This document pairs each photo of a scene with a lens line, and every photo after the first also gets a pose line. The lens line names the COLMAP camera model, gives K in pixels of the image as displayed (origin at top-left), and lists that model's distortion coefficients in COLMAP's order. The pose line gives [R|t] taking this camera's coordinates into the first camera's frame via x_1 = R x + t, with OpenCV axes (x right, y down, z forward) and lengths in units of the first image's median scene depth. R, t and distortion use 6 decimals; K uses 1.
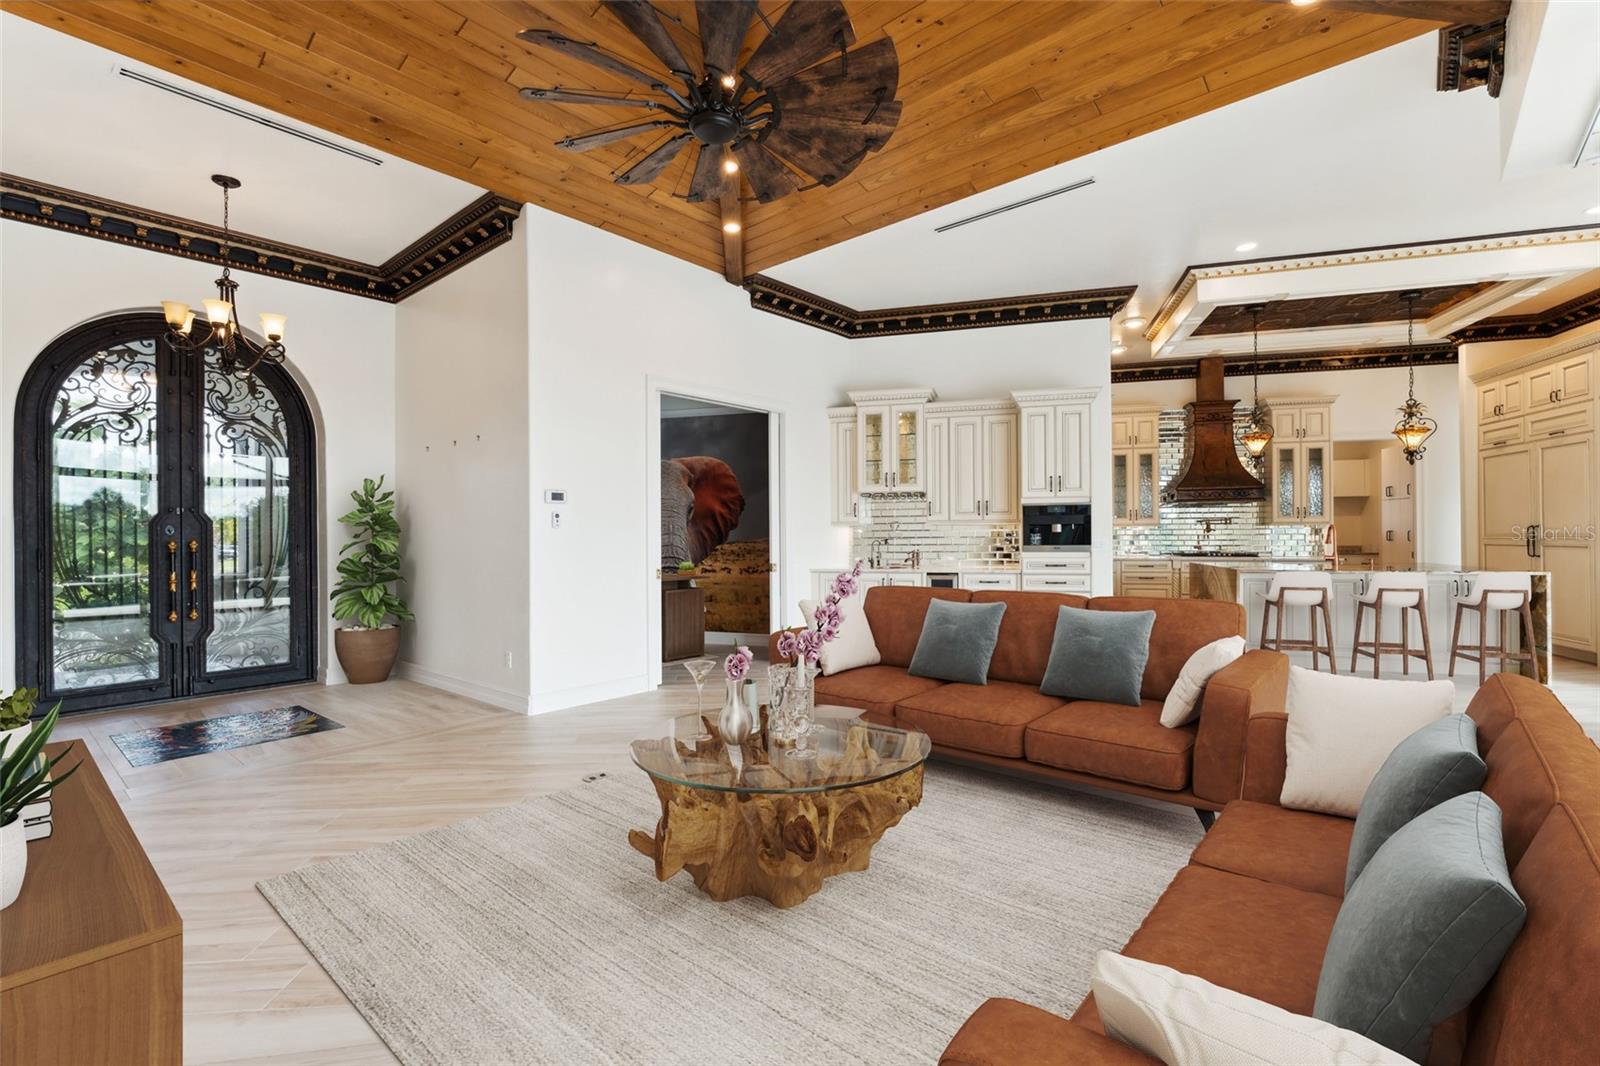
lens RADIAL K [[722.4, 0, 793.2], [0, 722.4, 535.7], [0, 0, 1]] dist [-0.006003, 0.002046]
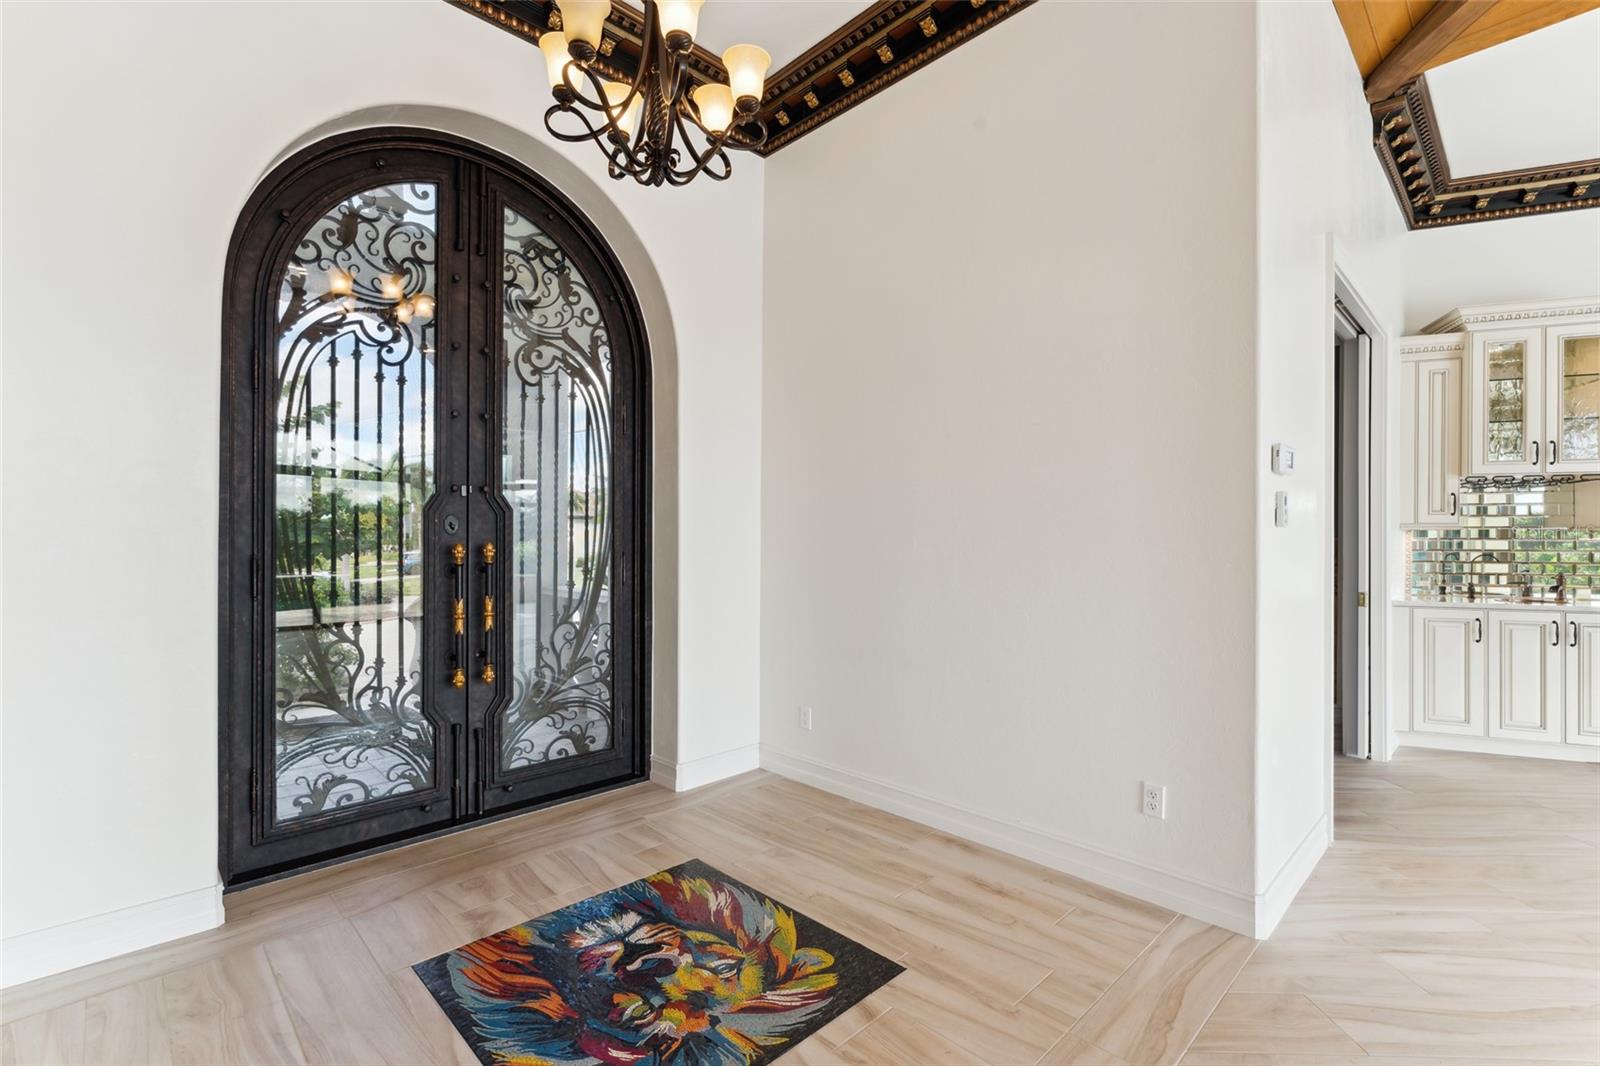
lens RADIAL K [[722.4, 0, 786.8], [0, 722.4, 541.8], [0, 0, 1]] dist [-0.006003, 0.002046]
pose [[0.994718, 0.013515, -0.101748, -0.544837], [-0.013276, 0.999907, 0.003027, 0.000794], [0.101780, -0.001660, 0.994806, 0.462034]]
